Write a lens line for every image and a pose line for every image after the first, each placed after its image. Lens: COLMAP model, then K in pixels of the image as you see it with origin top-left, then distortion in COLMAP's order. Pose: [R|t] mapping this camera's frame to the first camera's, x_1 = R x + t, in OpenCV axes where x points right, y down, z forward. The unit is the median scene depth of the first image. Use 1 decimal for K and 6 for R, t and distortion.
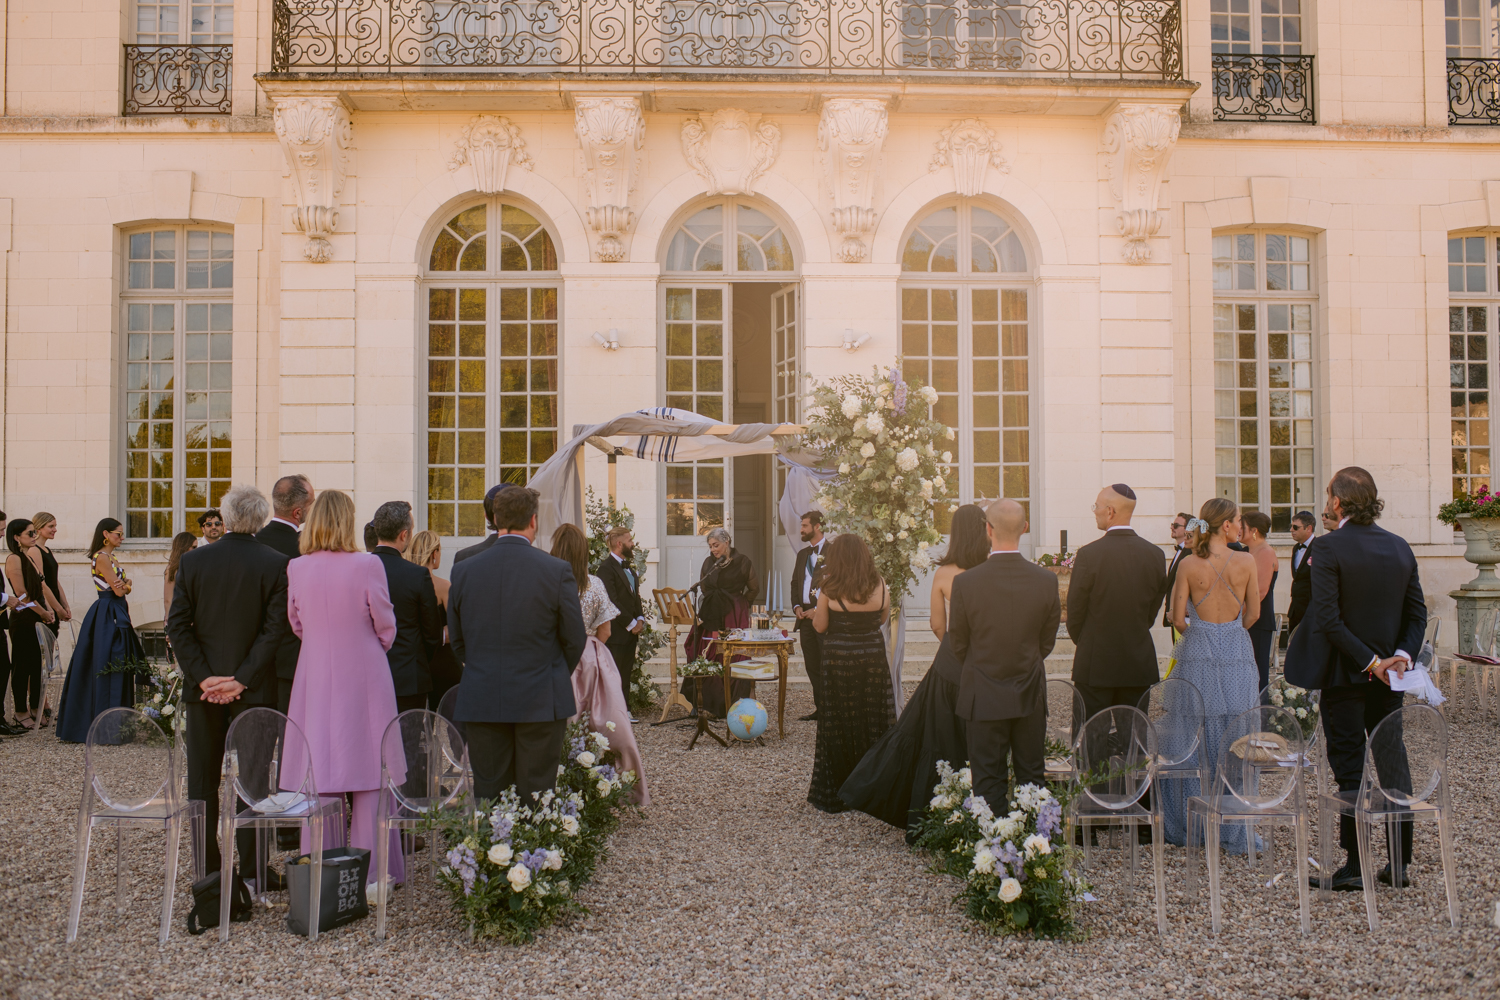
lens RADIAL K [[1500.4, 0, 750.0], [0, 1500.4, 500.0], [0, 0, 1]] dist [-0.103142, 0.117271]
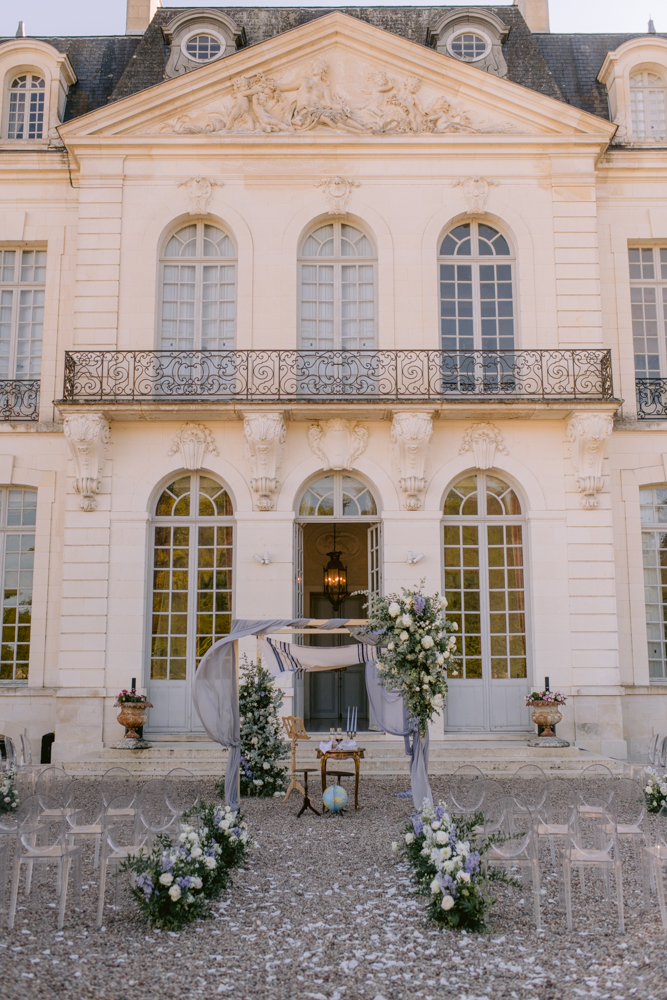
lens RADIAL K [[990.4, 0, 333.5], [0, 990.4, 500.0], [0, 0, 1]] dist [-0.010351, 0.002695]
pose [[0.999126, -0.005787, -0.041405, 0.027544], [-0.000238, 0.989568, -0.144069, -0.014145], [0.041807, 0.143953, 0.988701, -0.077549]]
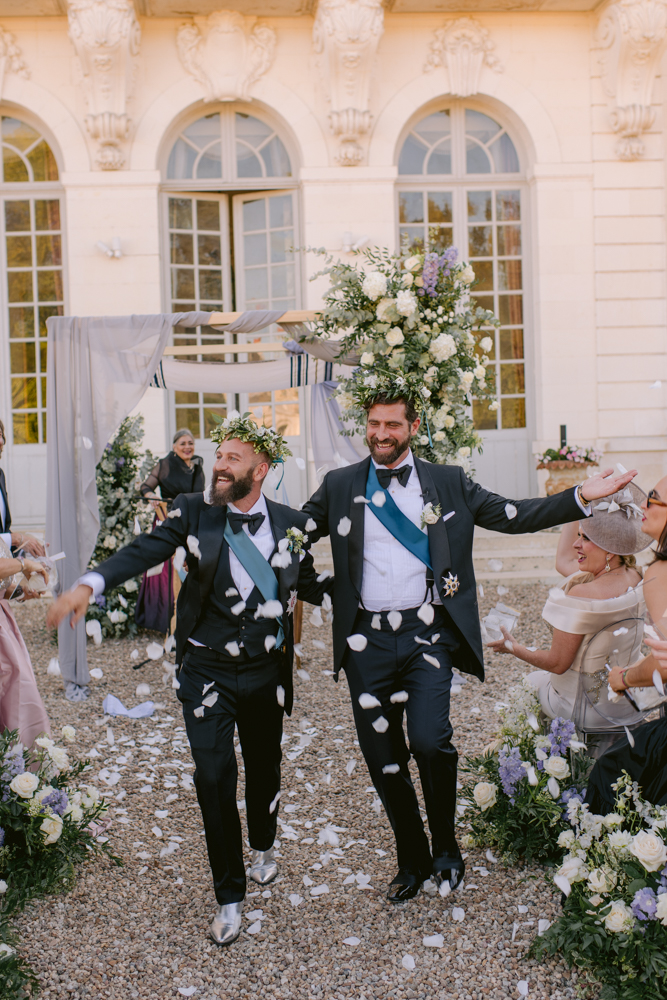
lens RADIAL K [[1151.5, 0, 274.6], [0, 1151.5, 473.8], [0, 0, 1]] dist [0.000009, -0.013986]
pose [[0.999515, -0.026968, 0.015587, -0.000393], [0.025996, 0.997886, 0.059562, 0.001833], [-0.017160, -0.059128, 0.998103, 0.211624]]
